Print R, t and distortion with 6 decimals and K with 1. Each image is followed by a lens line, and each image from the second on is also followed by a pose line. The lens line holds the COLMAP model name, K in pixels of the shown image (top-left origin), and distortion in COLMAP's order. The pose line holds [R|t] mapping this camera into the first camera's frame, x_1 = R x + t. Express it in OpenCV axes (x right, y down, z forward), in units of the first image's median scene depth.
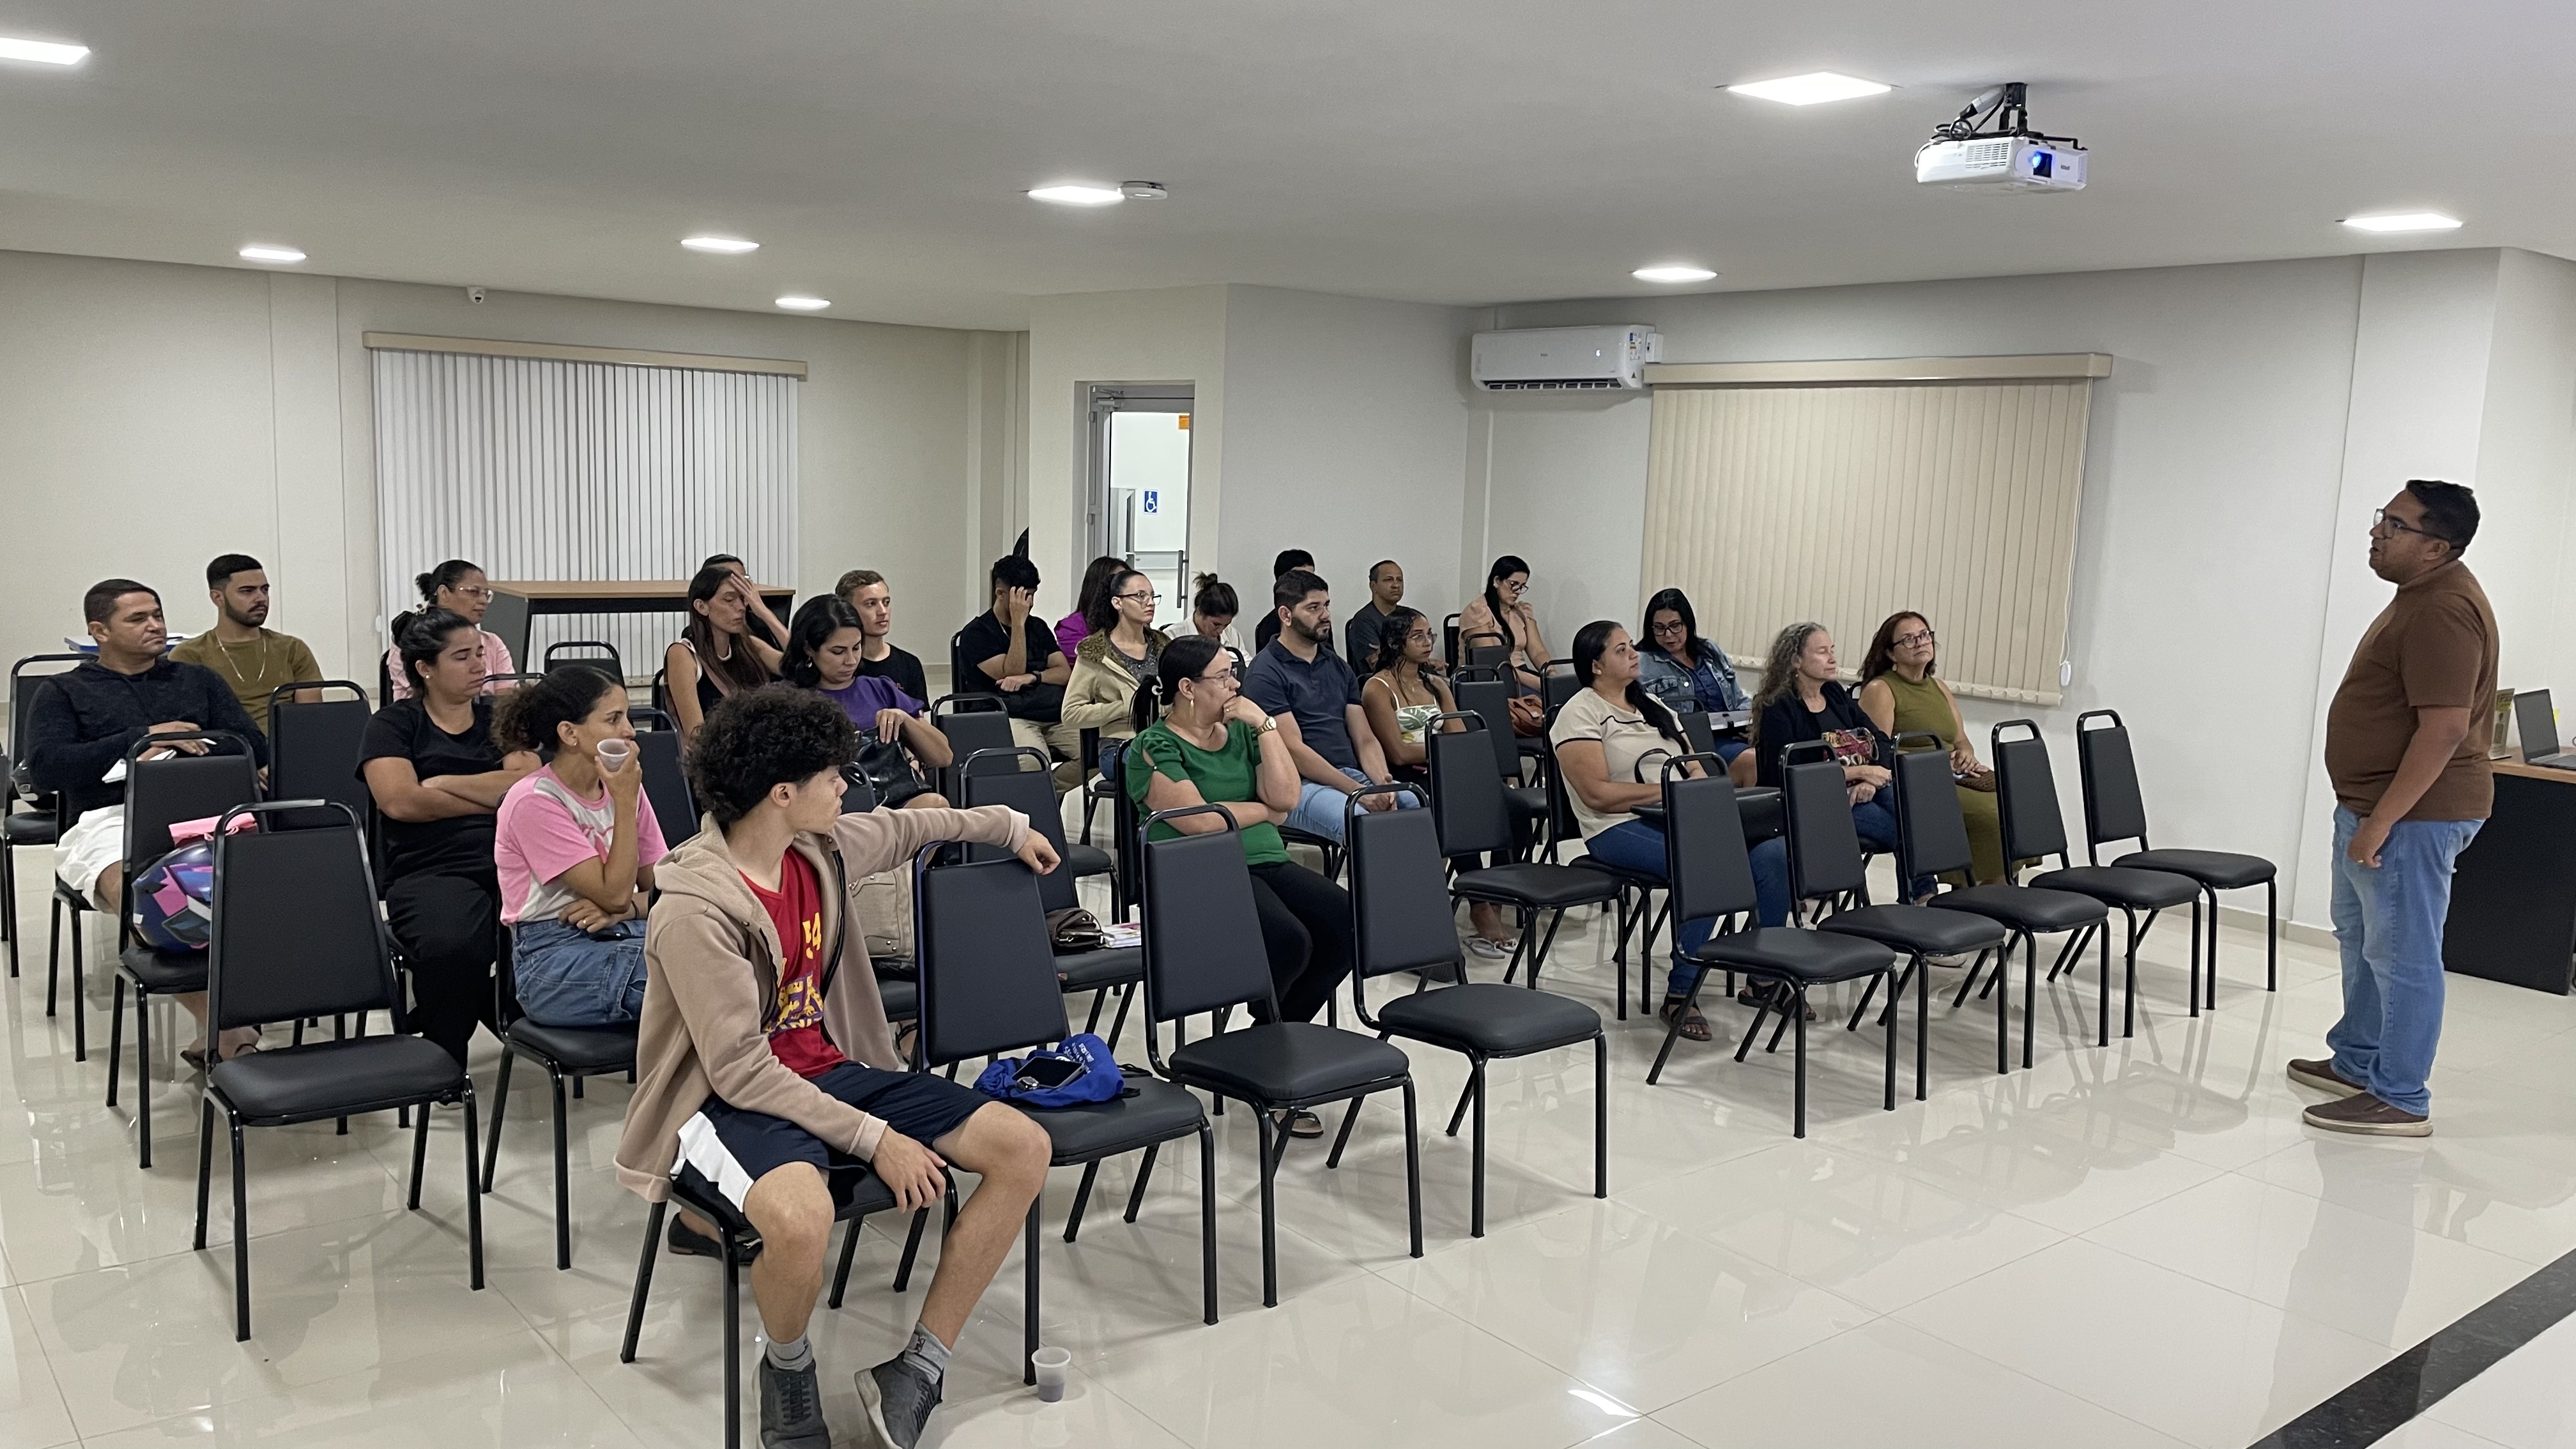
lens RADIAL K [[1979.0, 0, 1285.3], [0, 1979.0, 717.5], [0, 0, 1]] dist [0.112268, -0.118277]
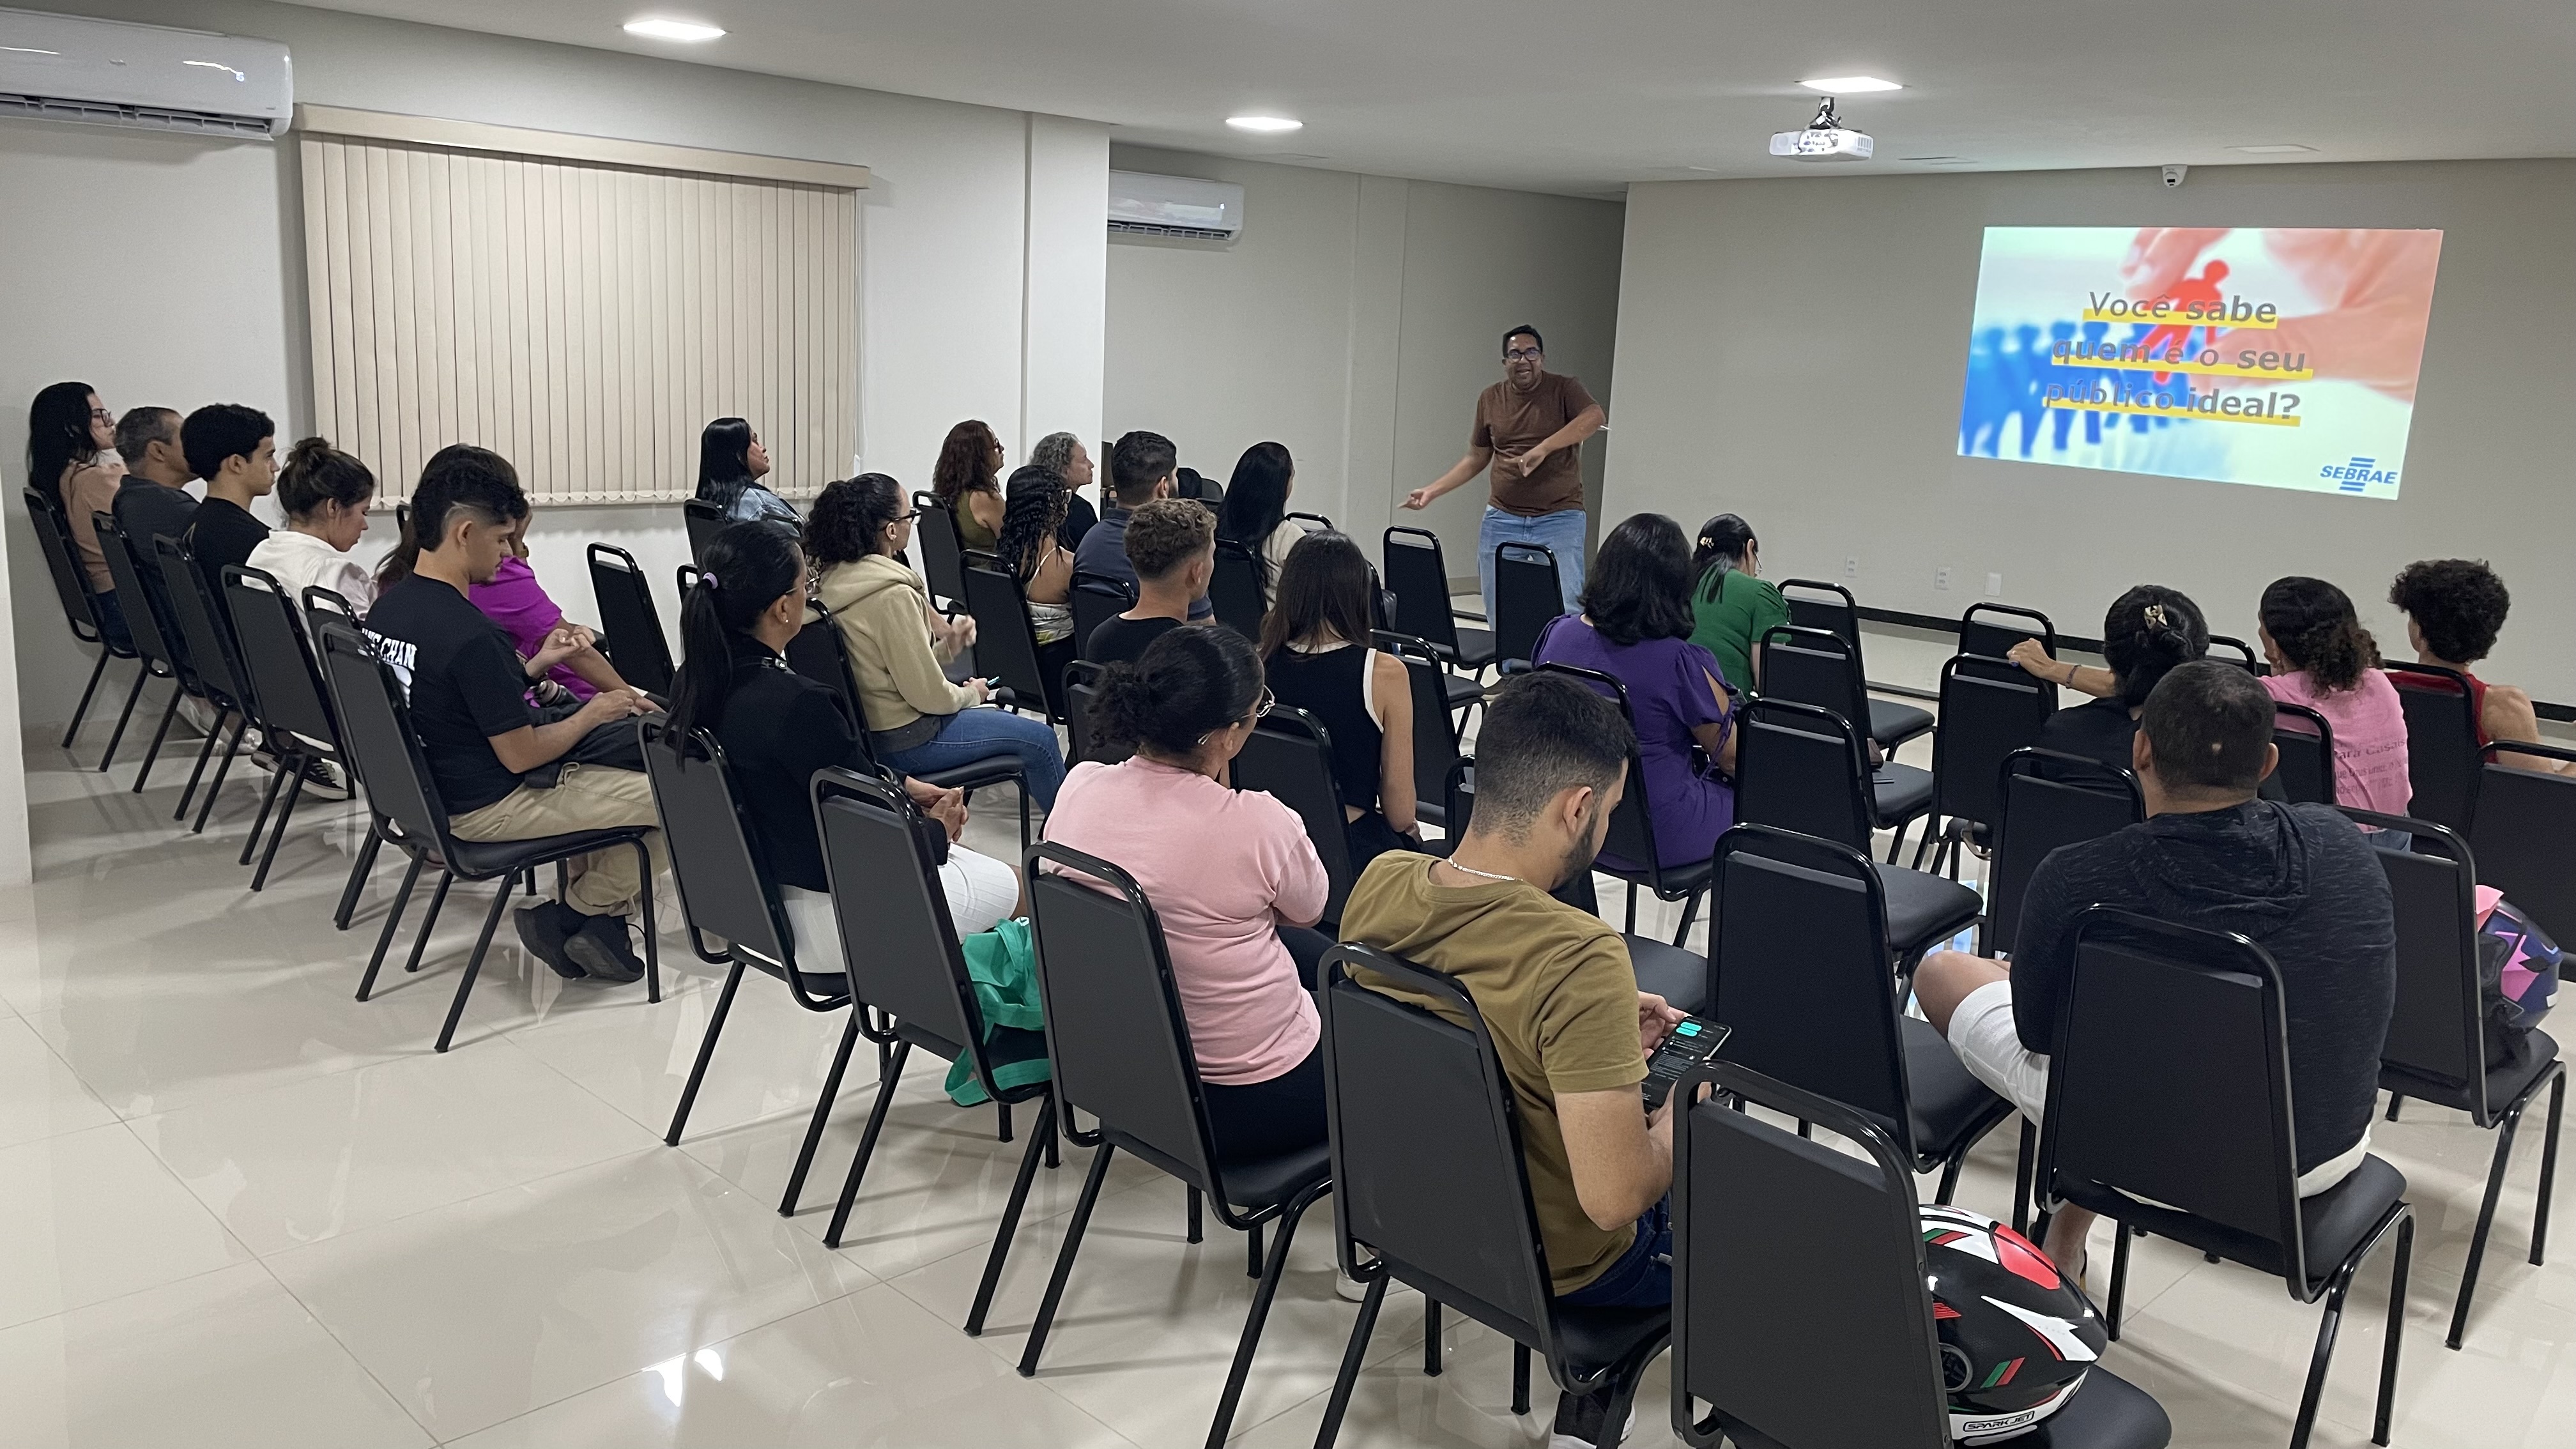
lens RADIAL K [[1979.0, 0, 1285.3], [0, 1979.0, 717.5], [0, 0, 1]] dist [0.112268, -0.118277]
pose [[-0.106617, -0.226474, 0.968164, -0.733700], [0.078701, 0.968737, 0.235275, -0.129305], [-0.991181, 0.101279, -0.085460, 0.895478]]
